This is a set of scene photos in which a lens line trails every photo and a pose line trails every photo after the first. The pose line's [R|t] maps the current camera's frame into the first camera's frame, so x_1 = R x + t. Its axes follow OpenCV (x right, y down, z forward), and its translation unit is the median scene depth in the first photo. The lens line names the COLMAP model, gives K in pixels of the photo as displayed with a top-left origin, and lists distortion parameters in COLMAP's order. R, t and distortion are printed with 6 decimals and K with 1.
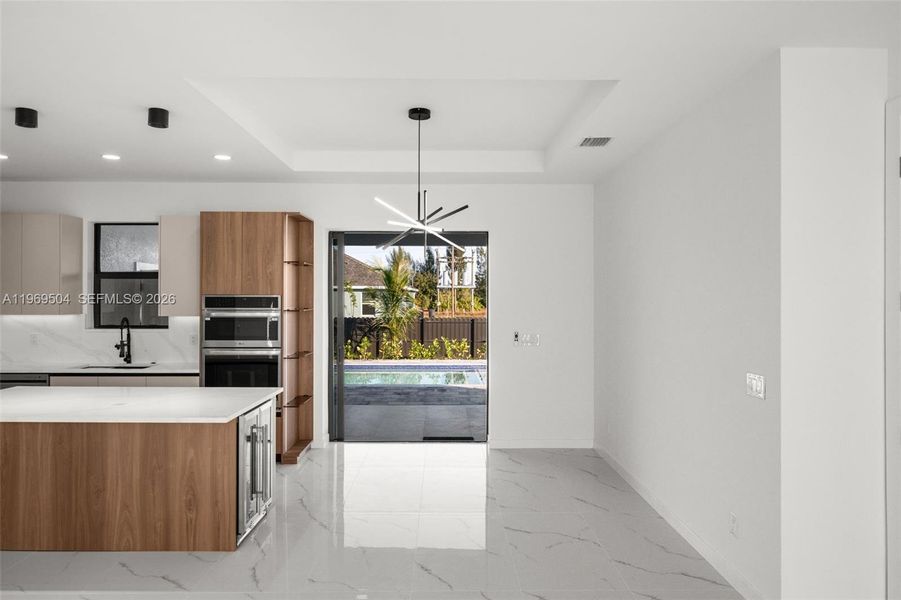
lens RADIAL K [[595.0, 0, 449.5], [0, 595.0, 295.1], [0, 0, 1]] dist [-0.000806, 0.000100]
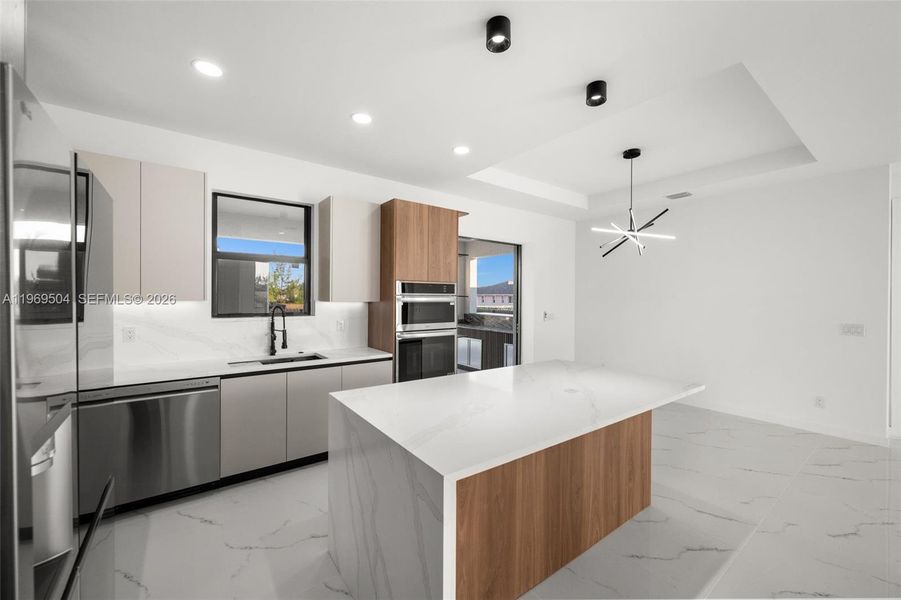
lens RADIAL K [[356.8, 0, 447.2], [0, 356.8, 300.4], [0, 0, 1]] dist [-0.002429, -0.000352]
pose [[0.811837, -0.001885, 0.583881, -0.691461], [-0.006234, 0.999910, 0.011897, 0.025758], [-0.583851, -0.013298, 0.811752, 0.444387]]
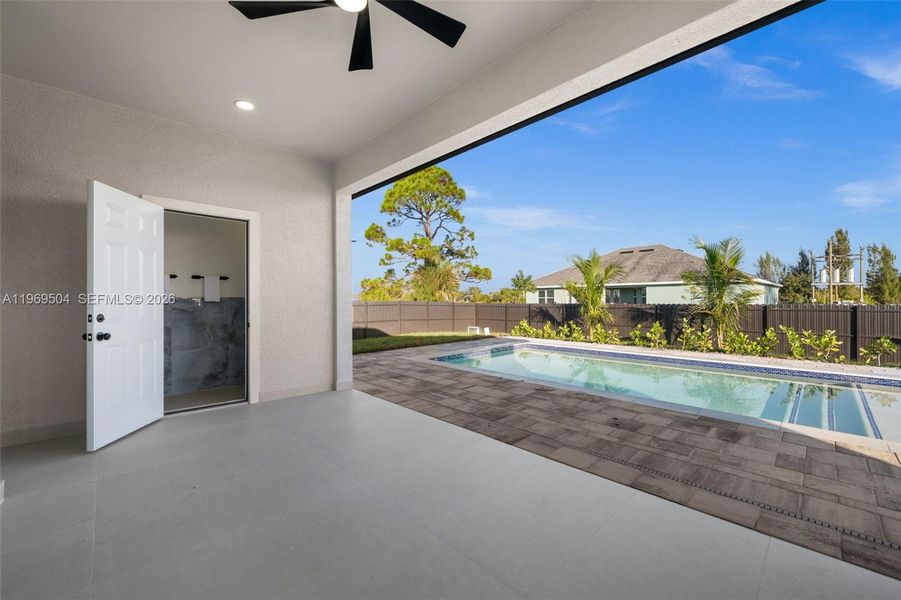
lens RADIAL K [[356.8, 0, 447.2], [0, 356.8, 300.4], [0, 0, 1]] dist [-0.002429, -0.000352]
pose [[0.678358, -0.006401, -0.734703, 0.079590], [0.011143, 0.999937, 0.001577, 0.104161], [0.734647, -0.009257, 0.678387, 1.265202]]
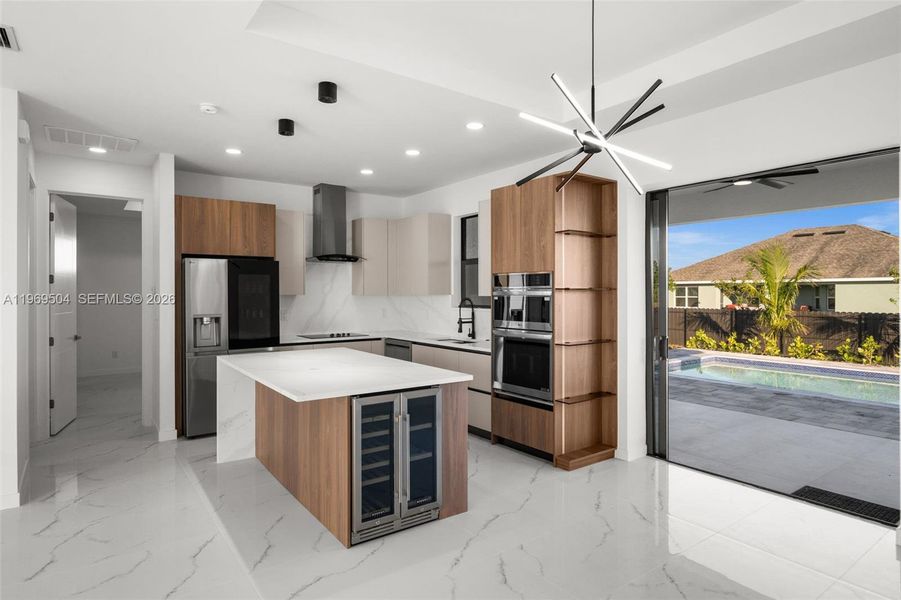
lens RADIAL K [[502.1, 0, 450.5], [0, 502.1, 300.0], [0, 0, 1]] dist [0.000753, 0.000262]
pose [[0.581310, 0.007941, -0.813644, 0.220725], [0.004423, 0.999907, 0.012919, 0.031521], [0.813670, -0.011108, 0.581220, 0.449978]]
